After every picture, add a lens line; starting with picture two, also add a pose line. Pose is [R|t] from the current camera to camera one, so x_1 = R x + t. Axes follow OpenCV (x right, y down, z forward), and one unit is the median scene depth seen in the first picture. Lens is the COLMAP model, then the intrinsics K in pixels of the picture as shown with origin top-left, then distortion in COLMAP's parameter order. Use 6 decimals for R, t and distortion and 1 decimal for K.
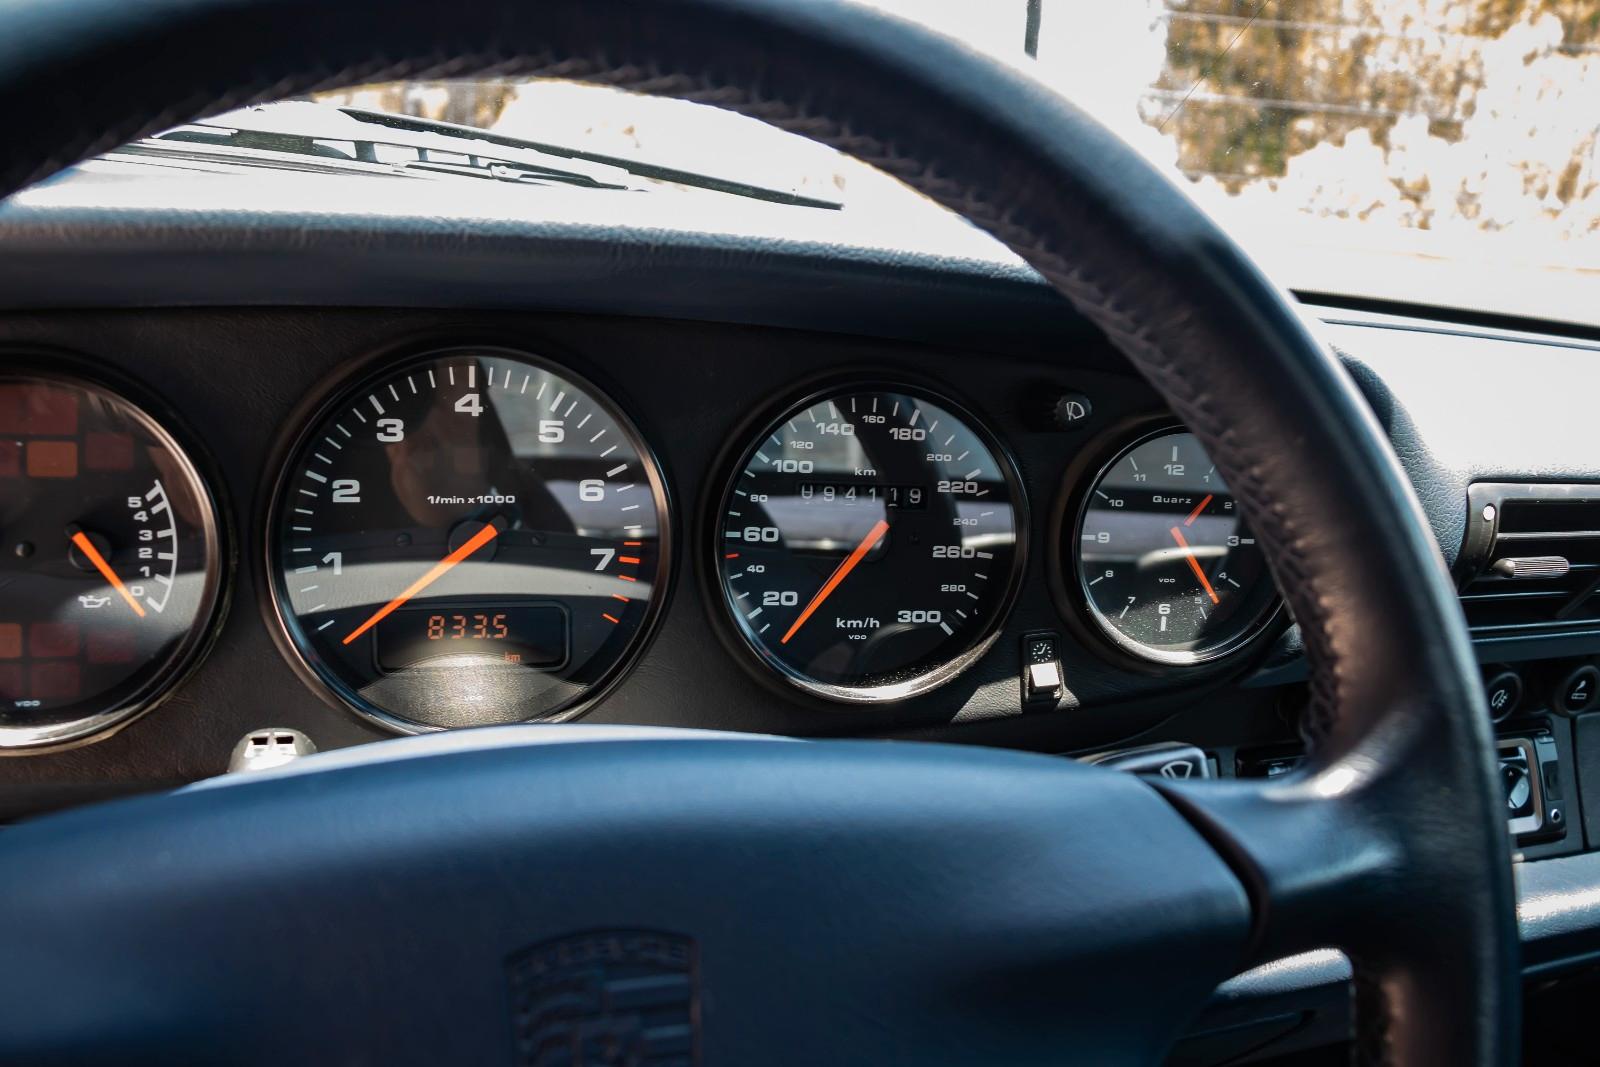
lens RADIAL K [[1335.2, 0, 795.7], [0, 1335.2, 533.0], [0, 0, 1]] dist [-0.177360, 0.132489]
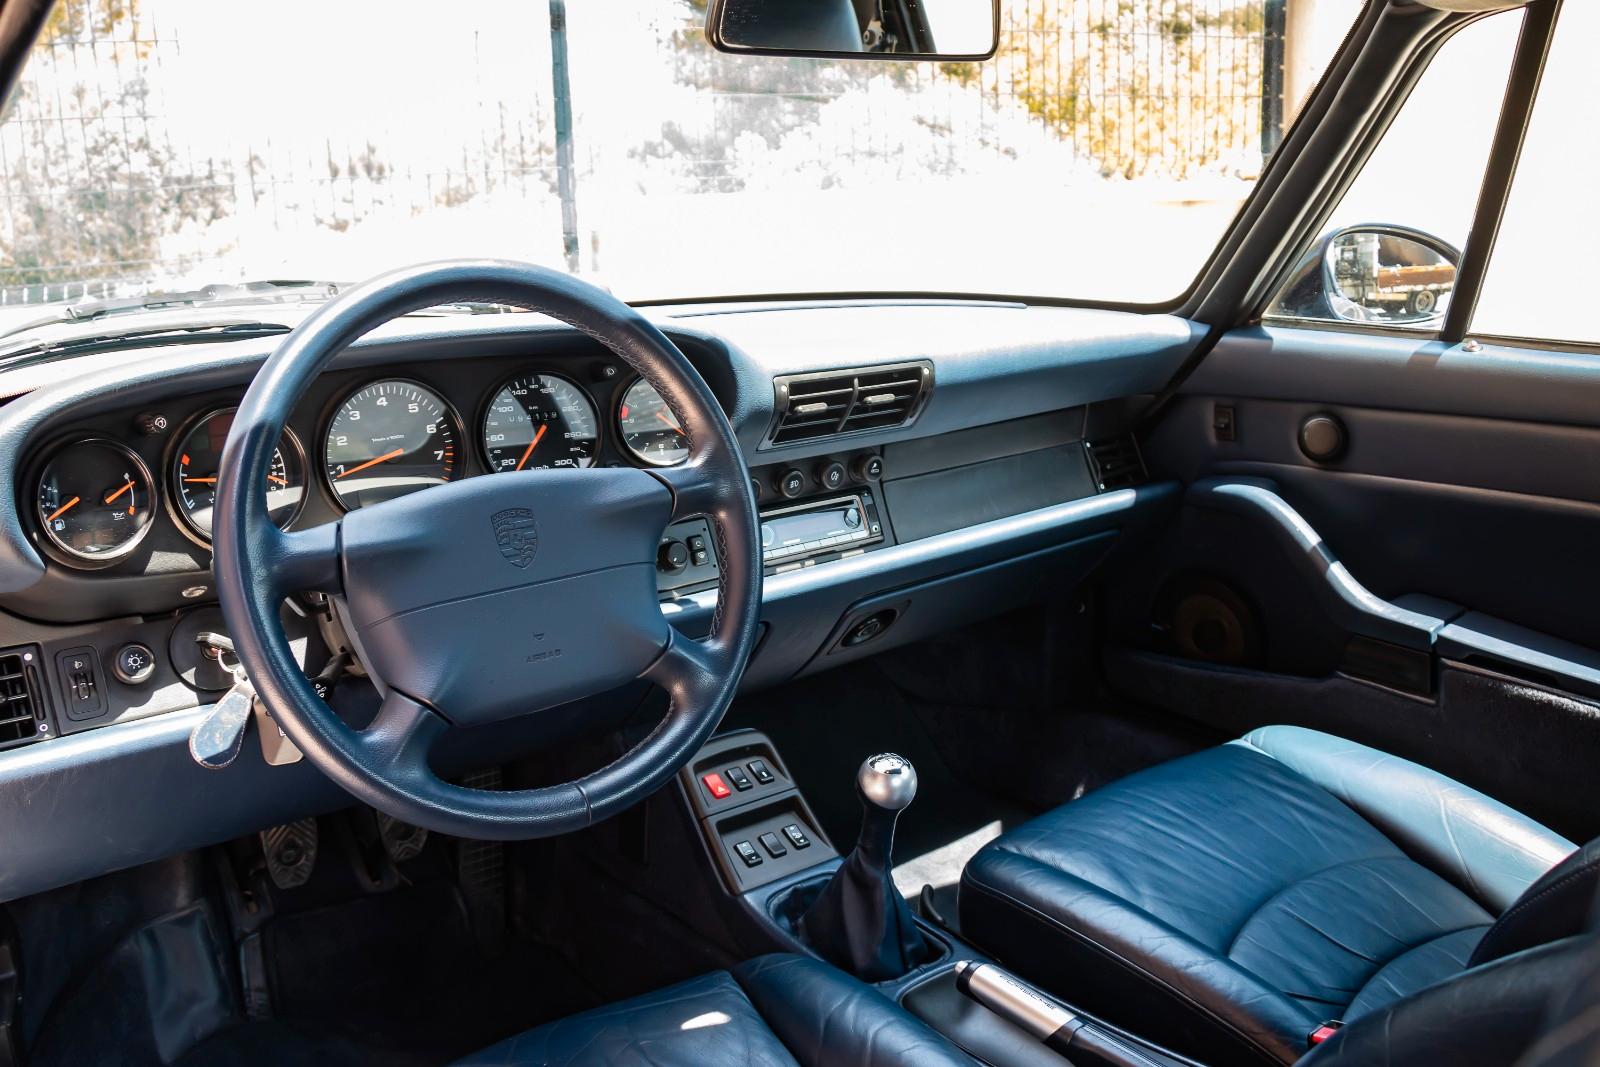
lens RADIAL K [[1335.2, 0, 795.7], [0, 1335.2, 533.0], [0, 0, 1]] dist [-0.177360, 0.132489]
pose [[0.941912, -0.165989, 0.291976, -0.267580], [0.160874, 0.986097, 0.041619, 0.174147], [-0.294825, 0.007770, 0.955520, -1.640585]]
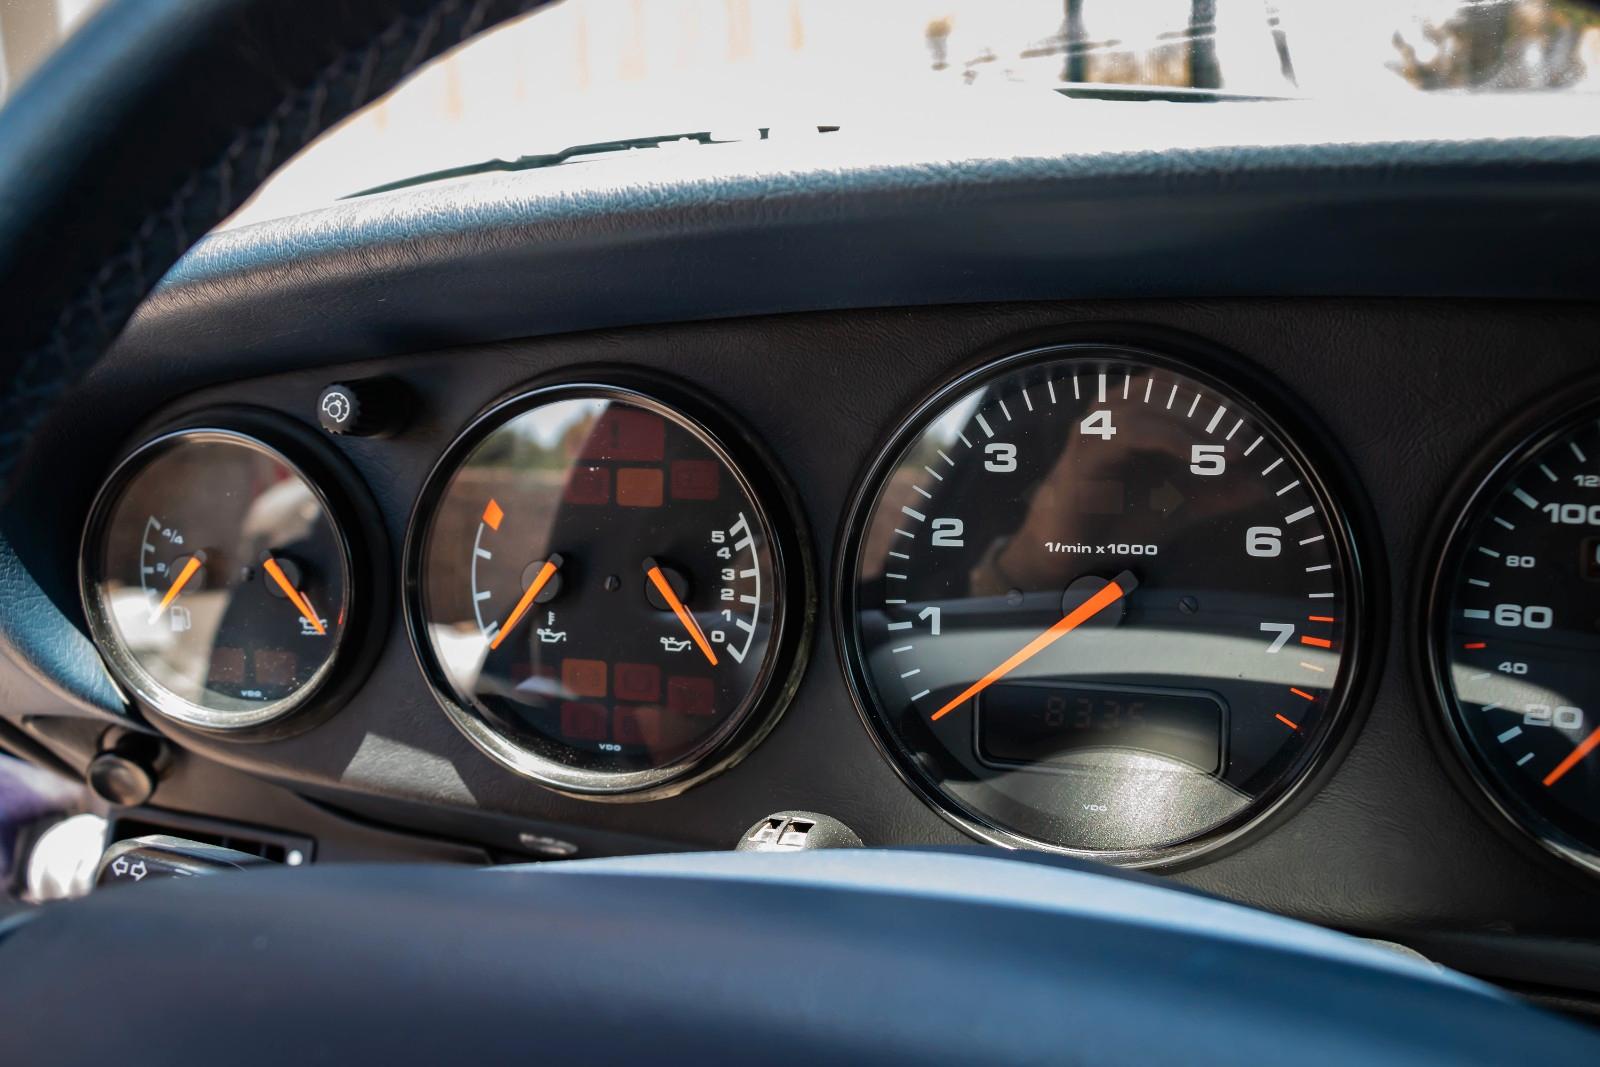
lens RADIAL K [[1416.8, 0, 797.8], [0, 1416.8, 535.0], [0, 0, 1]] dist [-0.175833, 0.149026]
pose [[0.744131, 0.021620, -0.667684, 0.163827], [-0.055354, 0.998035, -0.029375, 0.000503], [0.665737, 0.058818, 0.743865, 0.268889]]
